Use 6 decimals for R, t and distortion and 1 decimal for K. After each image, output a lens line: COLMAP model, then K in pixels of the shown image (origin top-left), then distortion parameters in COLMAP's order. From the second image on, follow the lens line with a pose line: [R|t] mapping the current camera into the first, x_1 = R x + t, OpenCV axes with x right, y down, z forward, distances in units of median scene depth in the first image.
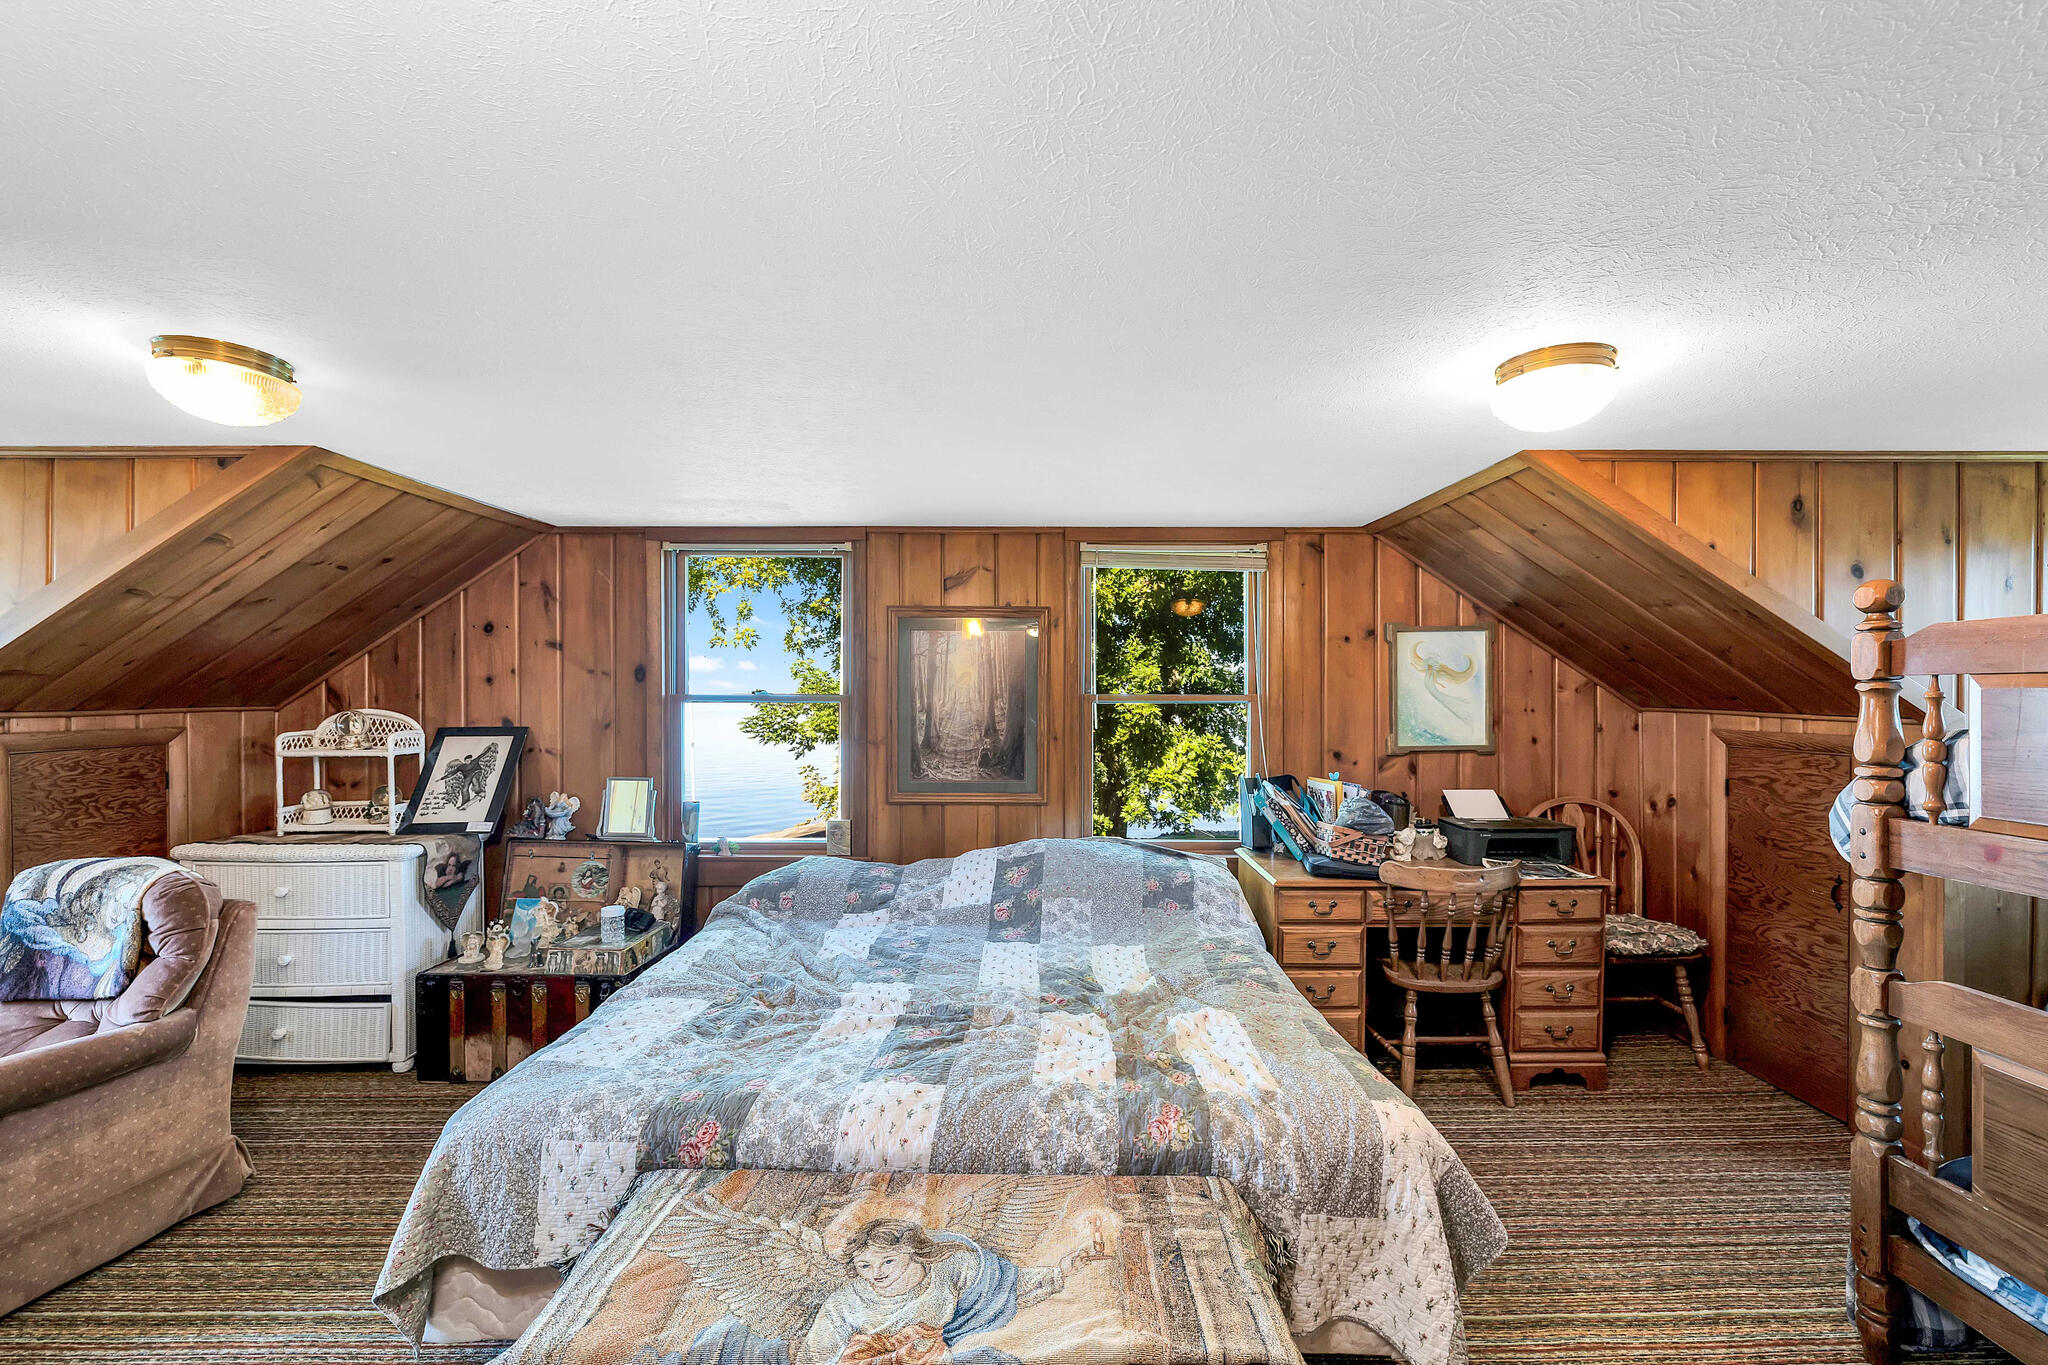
lens RADIAL K [[861.9, 0, 1029.9], [0, 861.9, 689.3], [0, 0, 1]] dist [-0.000293, -0.000084]
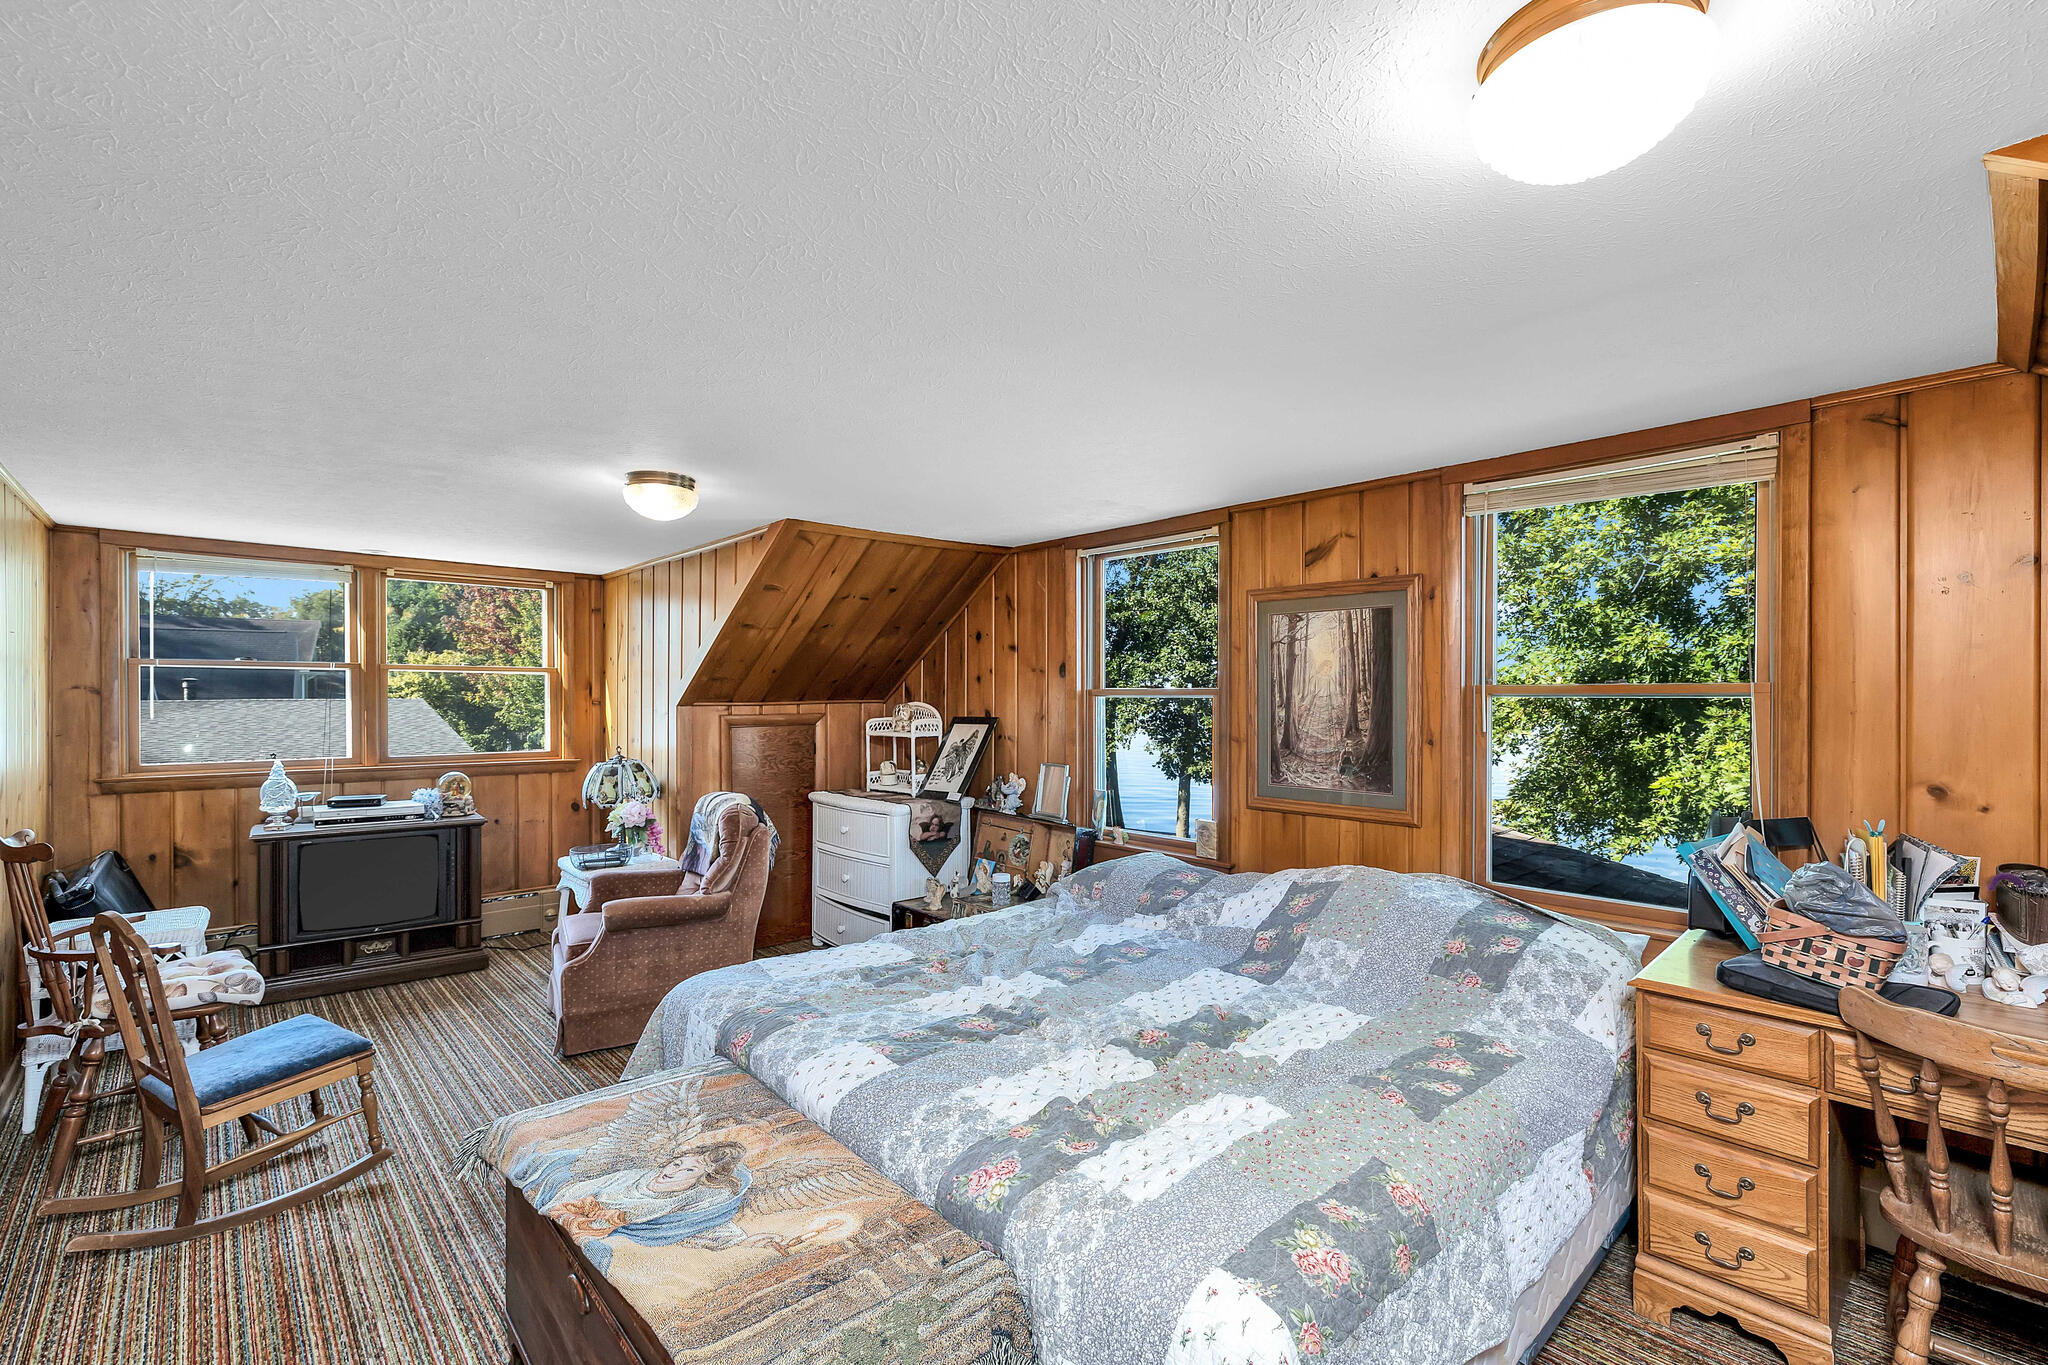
lens RADIAL K [[901.0, 0, 1024.0], [0, 901.0, 682.5], [0, 0, 1]] dist [0.000936, 0.000603]
pose [[0.678708, -0.012846, -0.734296, 0.385854], [0.008306, 0.999917, -0.009816, 0.008340], [0.734361, 0.000563, 0.678759, 0.187035]]
